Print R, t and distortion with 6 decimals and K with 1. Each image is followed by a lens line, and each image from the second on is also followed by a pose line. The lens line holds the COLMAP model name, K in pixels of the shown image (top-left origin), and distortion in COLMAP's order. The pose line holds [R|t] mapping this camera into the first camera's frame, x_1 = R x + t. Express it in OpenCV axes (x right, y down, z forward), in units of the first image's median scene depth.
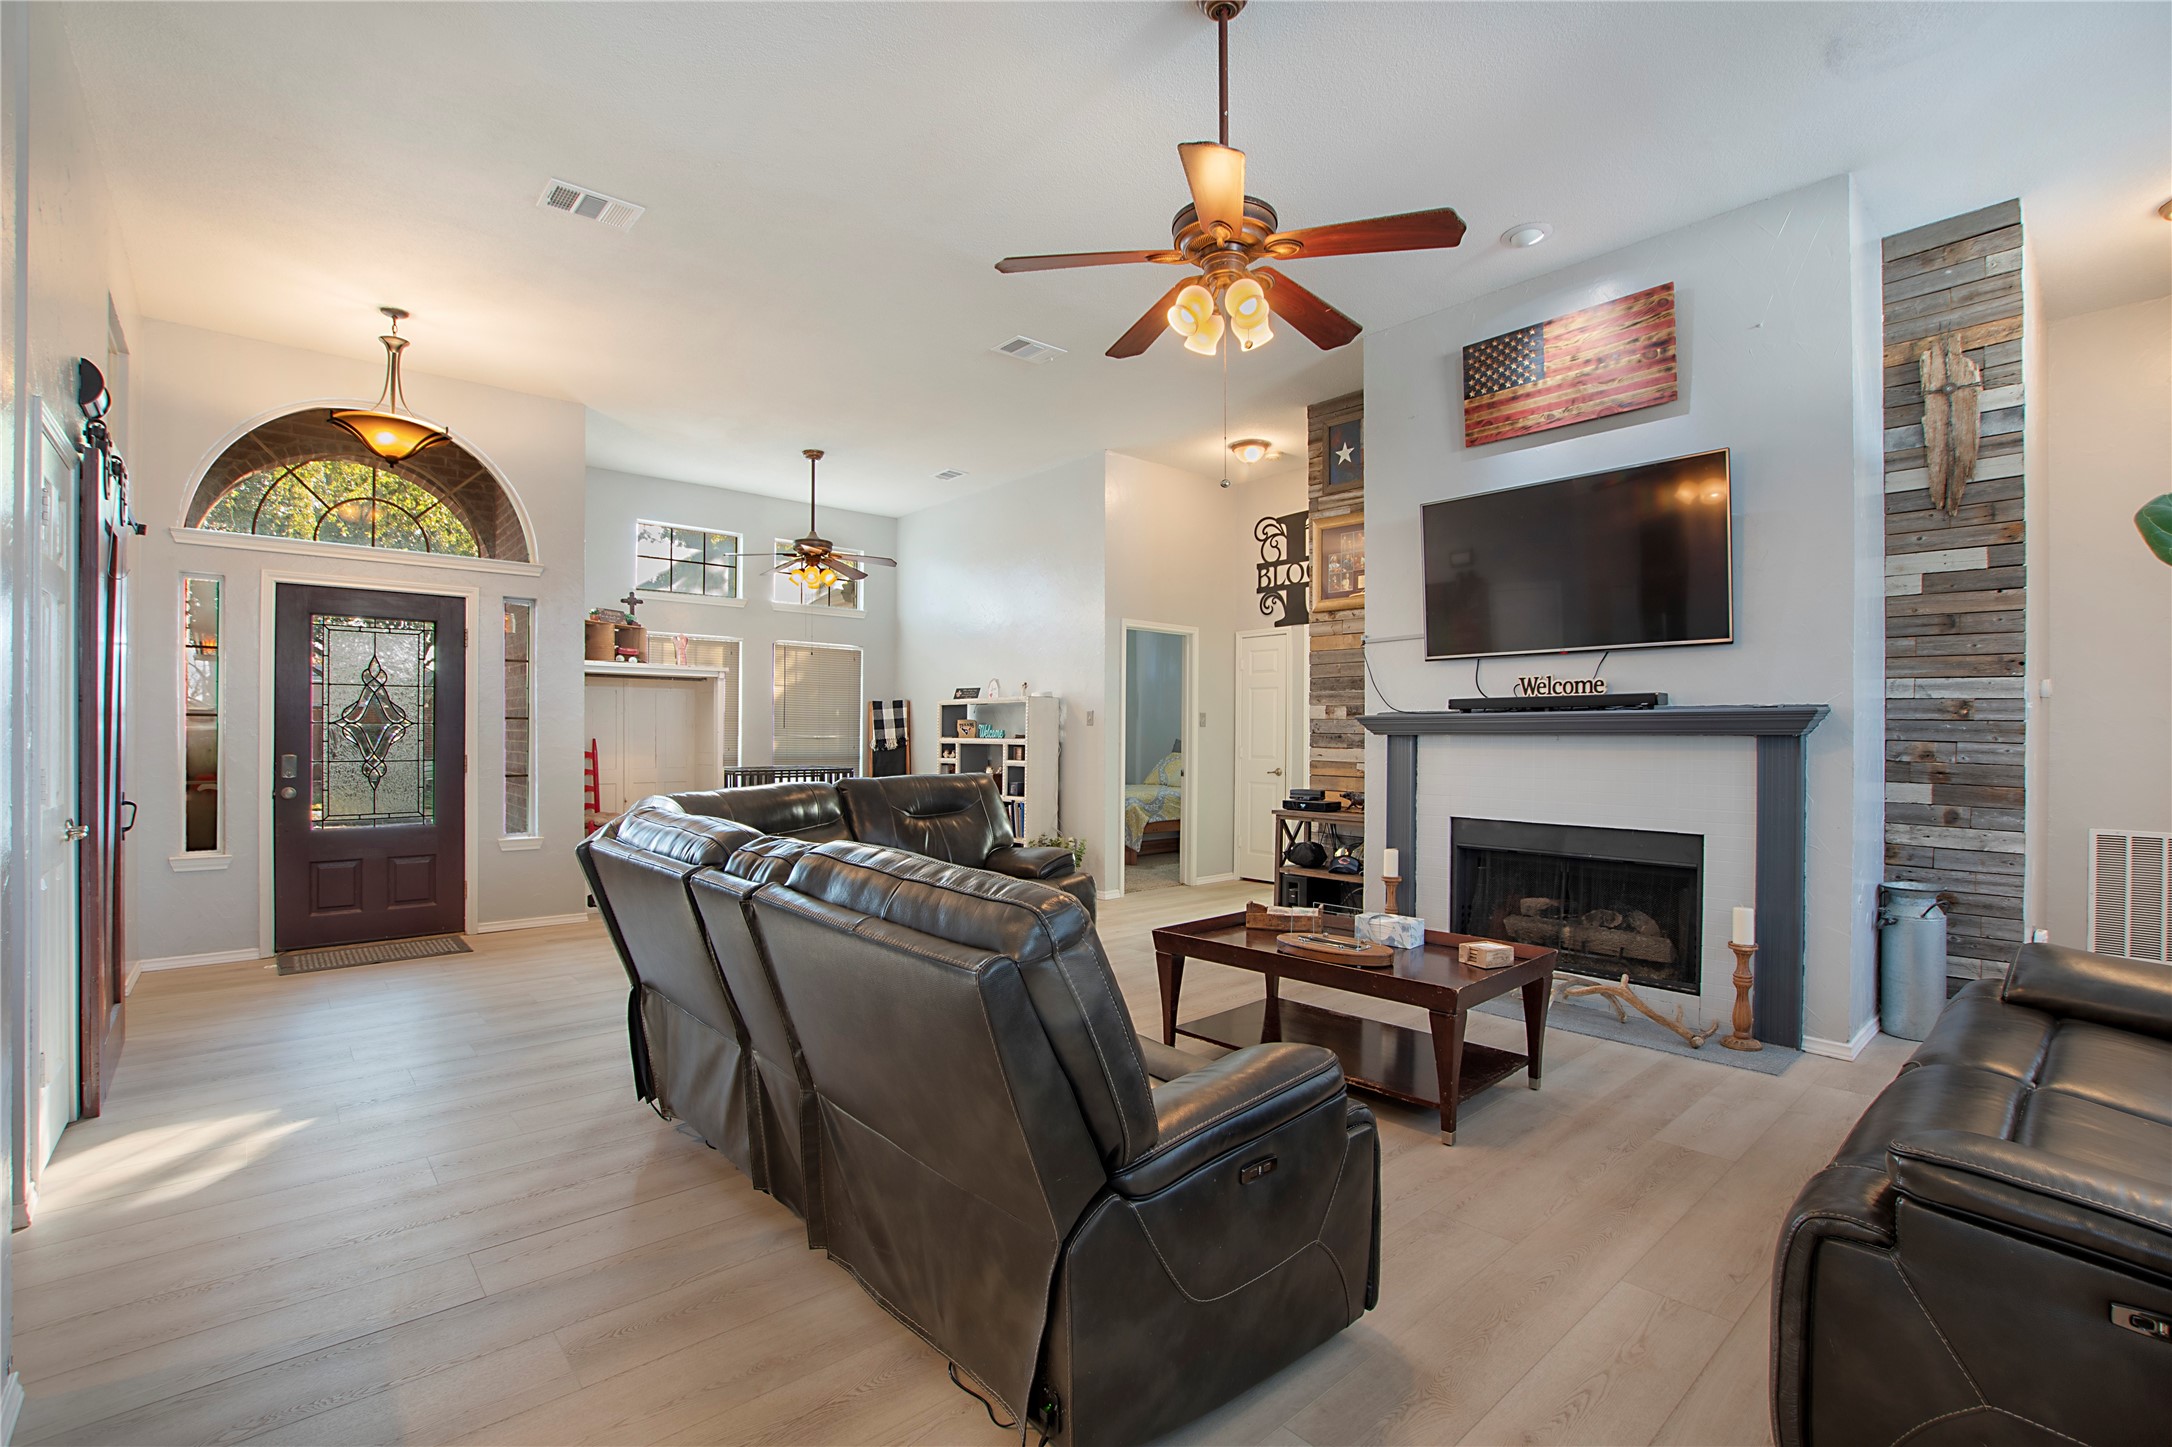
lens RADIAL K [[961.1, 0, 1076.2], [0, 961.1, 727.9], [0, 0, 1]] dist [-0.022605, -0.000252]
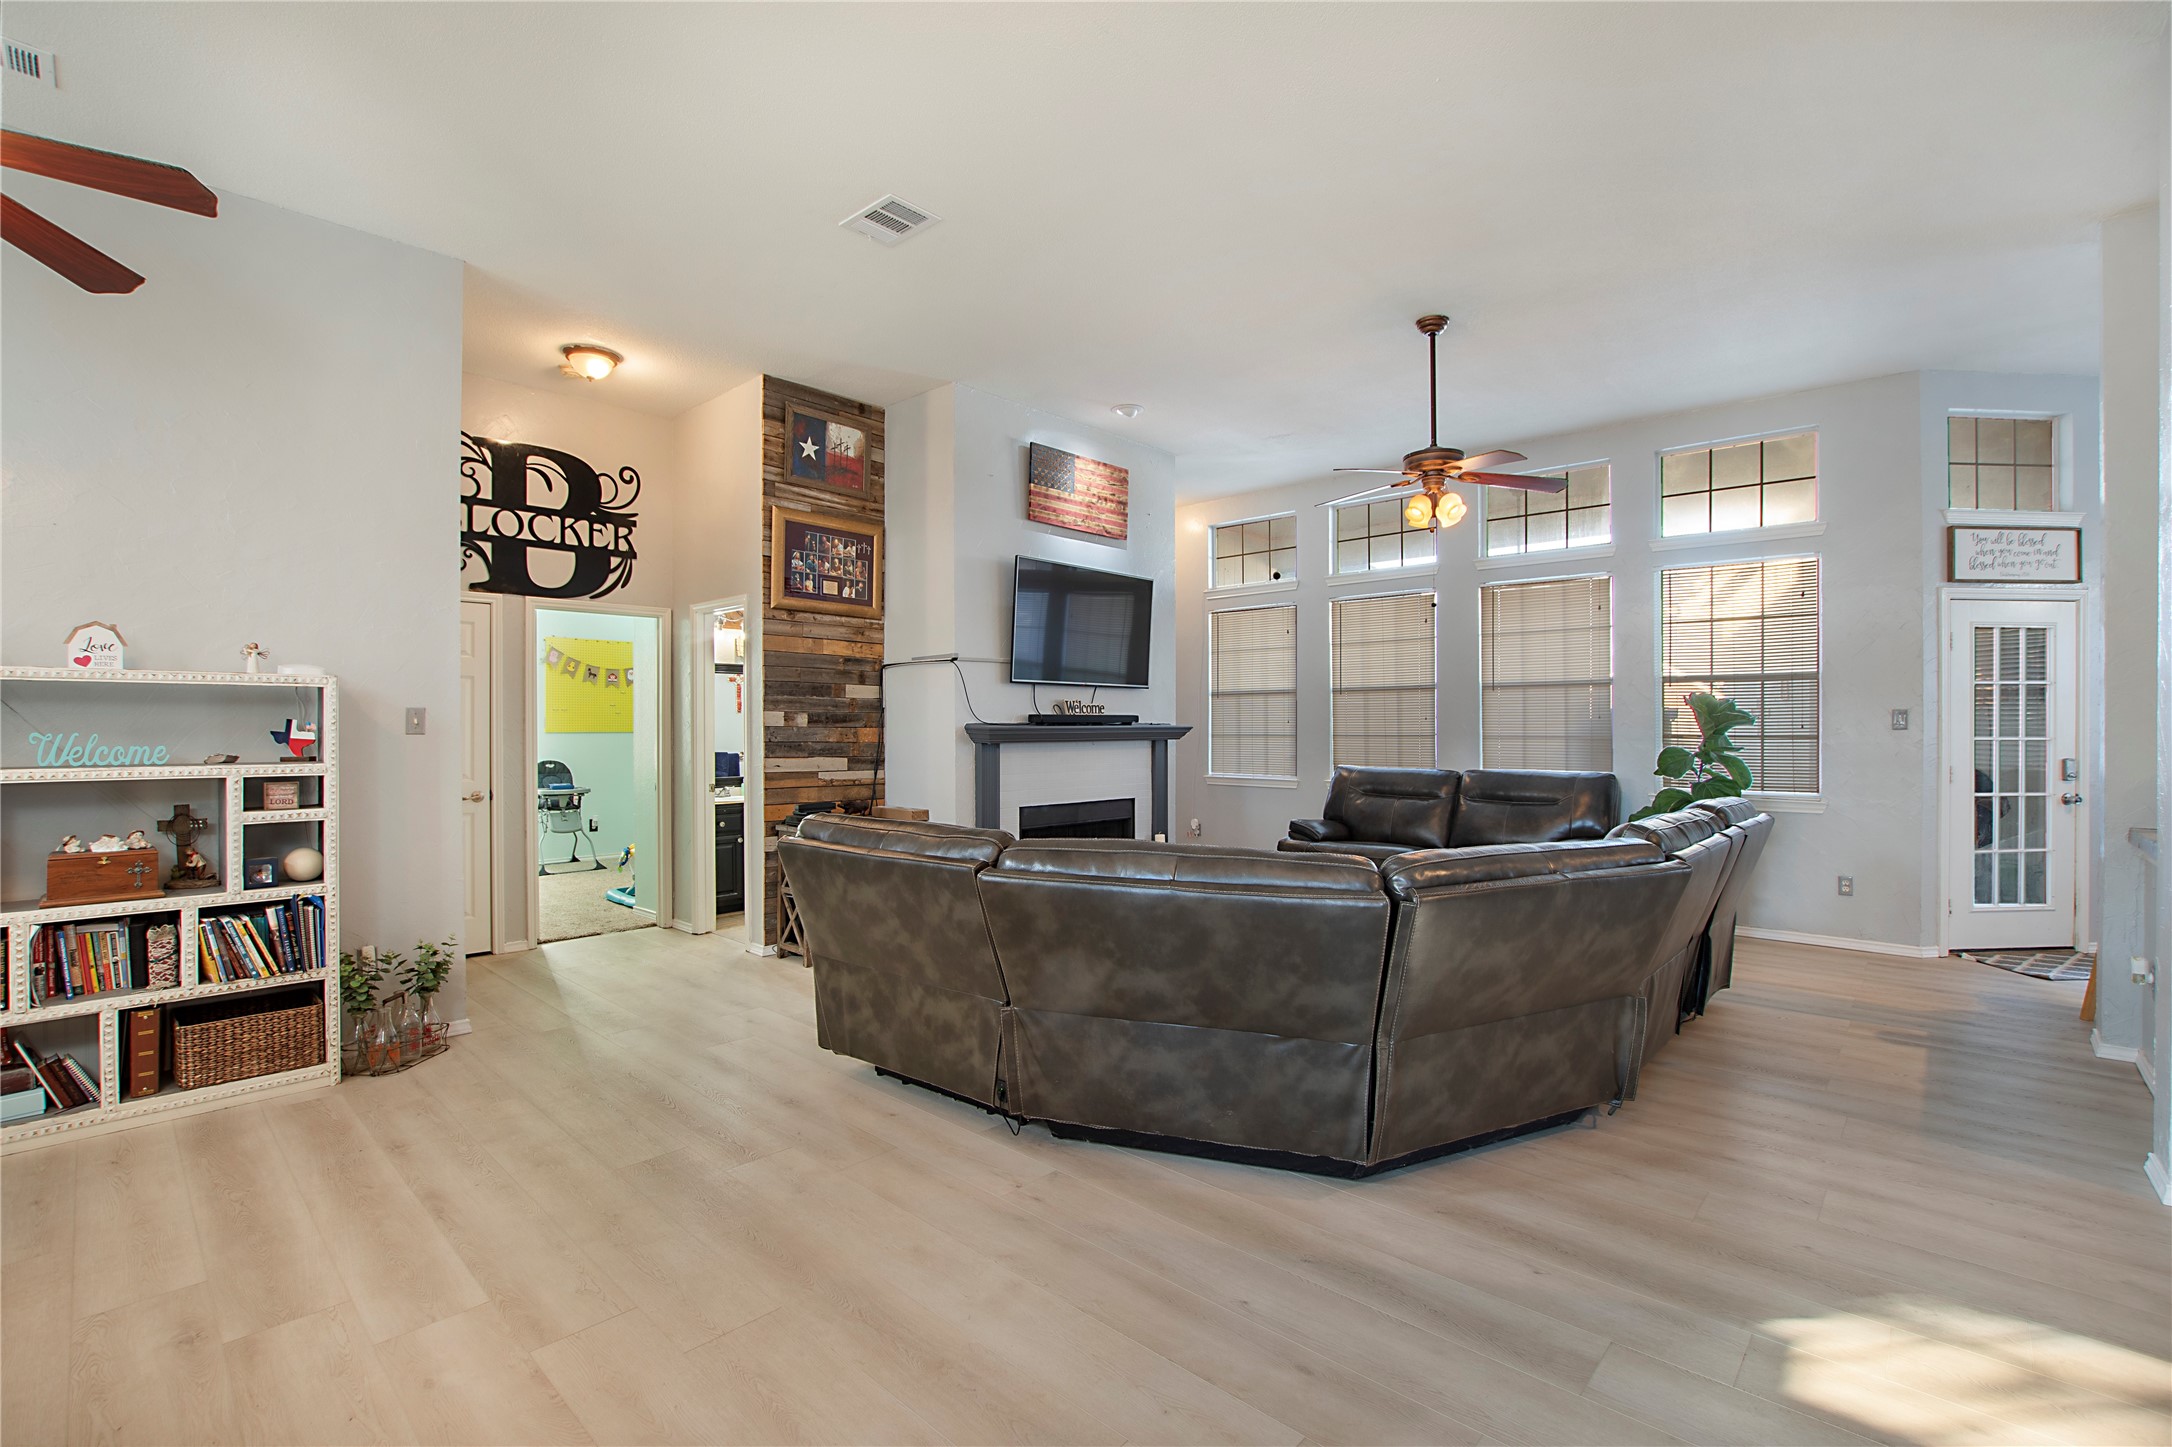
lens RADIAL K [[961.1, 0, 1076.2], [0, 961.1, 727.9], [0, 0, 1]] dist [-0.022605, -0.000252]
pose [[-0.092073, -0.003122, 0.995747, -0.561134], [-0.005851, 0.999980, 0.002594, -0.009824], [-0.995735, -0.005588, -0.092090, 0.664647]]
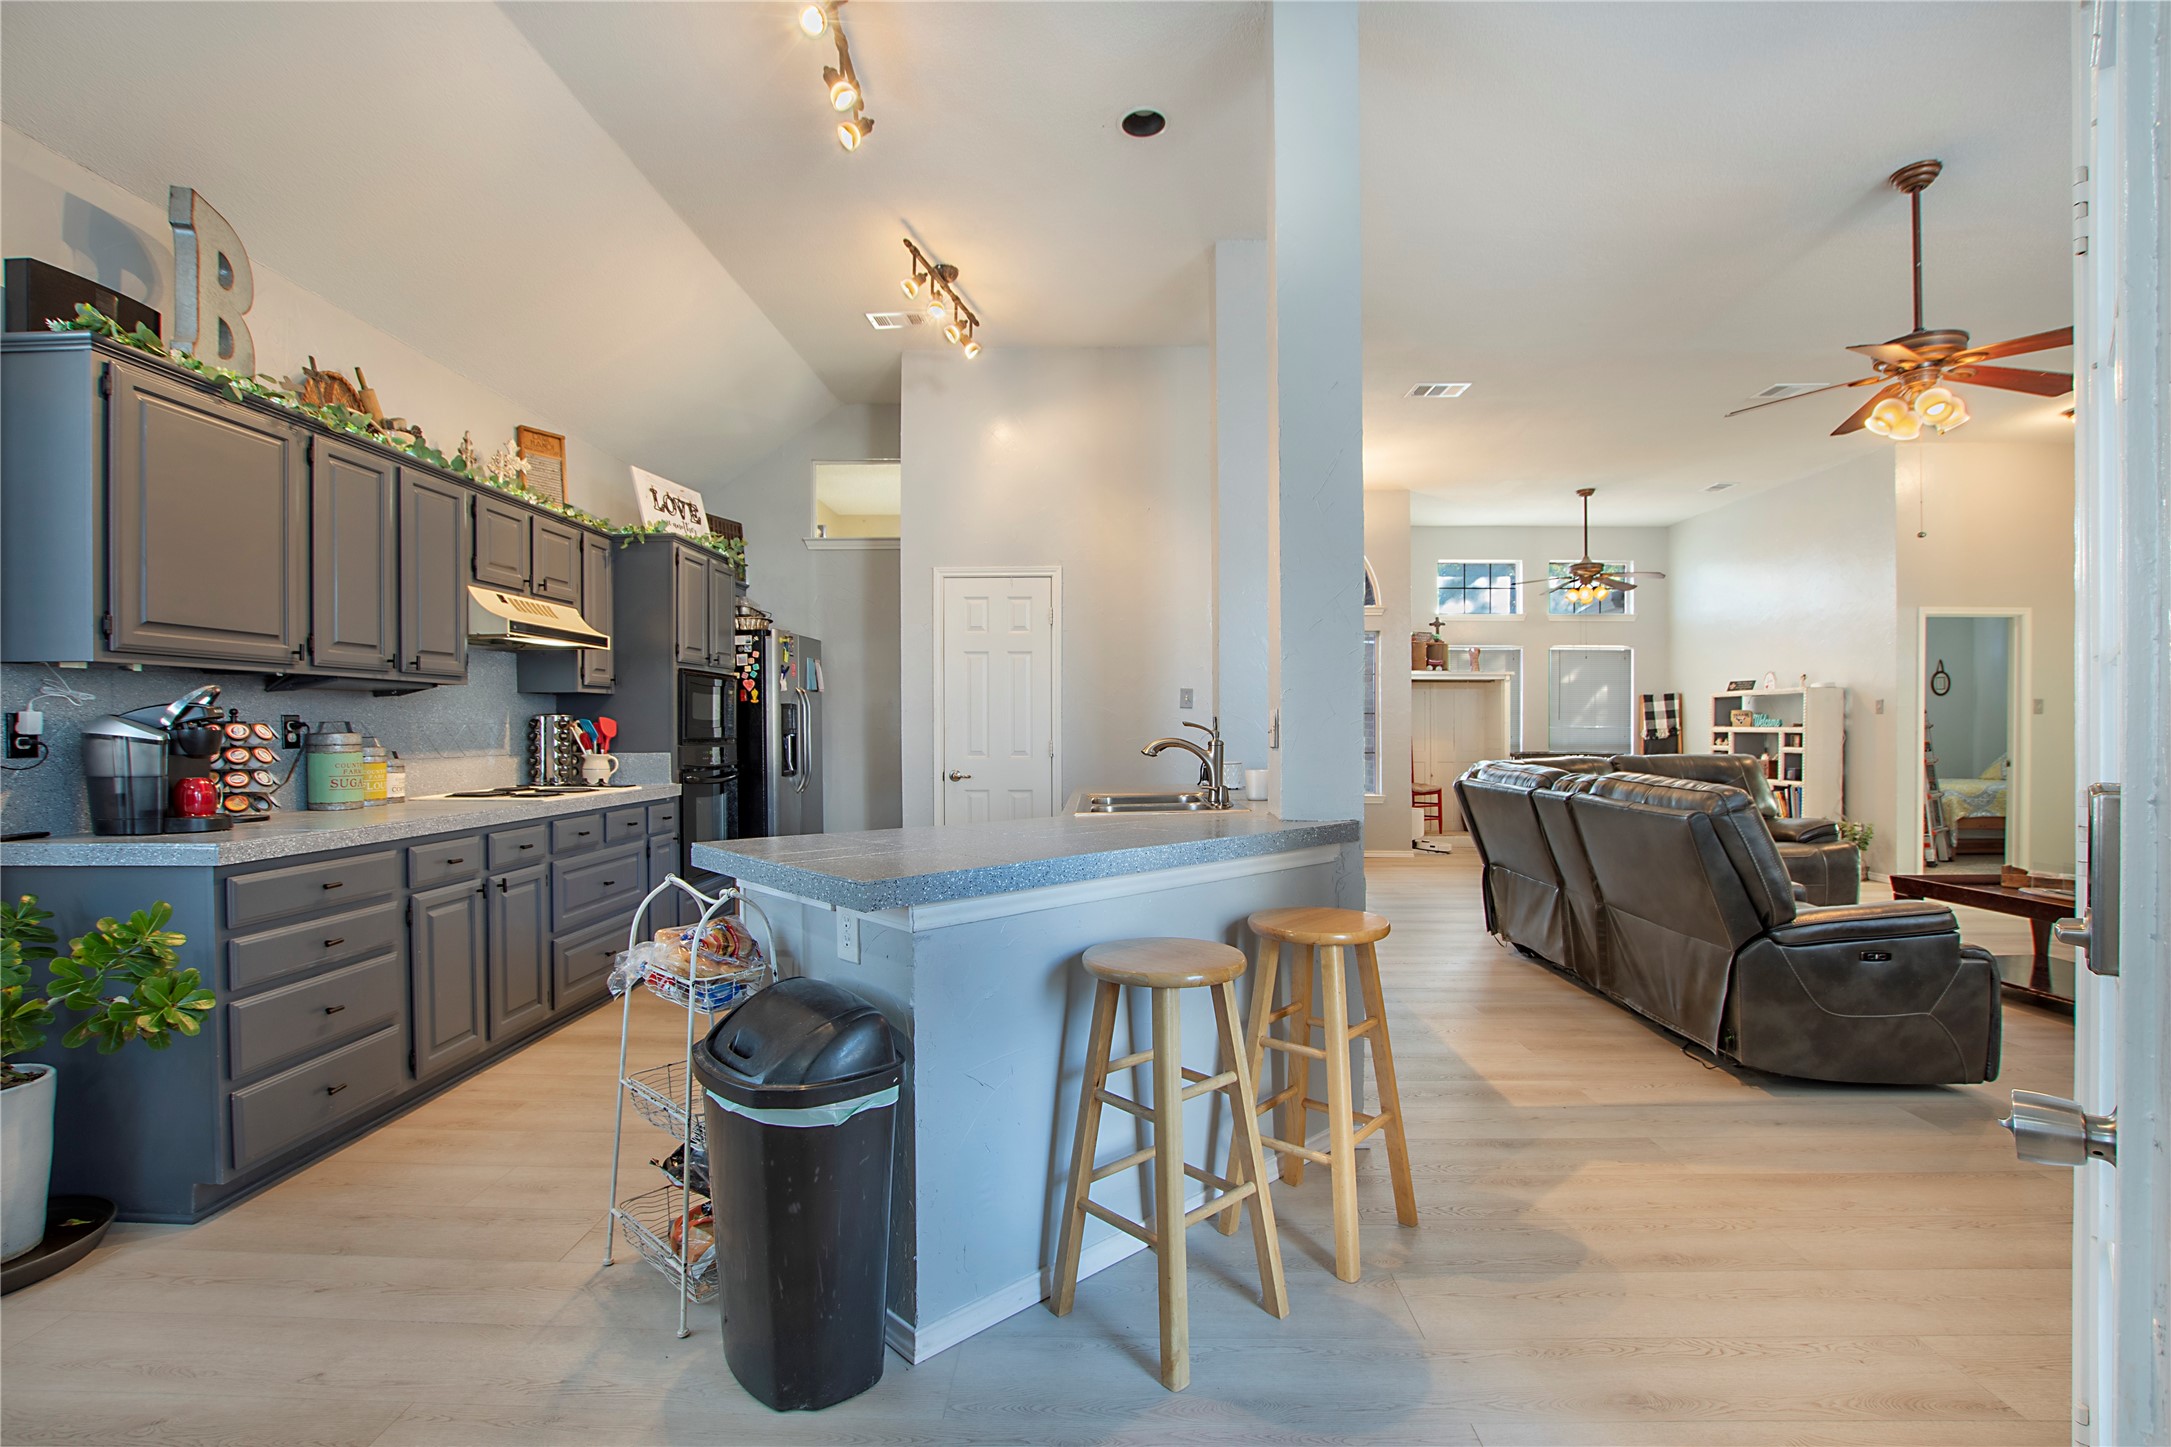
lens RADIAL K [[960.7, 0, 1075.7], [0, 960.7, 727.9], [0, 0, 1]] dist [-0.022605, -0.000252]
pose [[0.732304, -0.002899, -0.680971, 0.071832], [0.005958, 0.999980, 0.002149, 0.005151], [0.680951, -0.005631, 0.732307, -0.318057]]
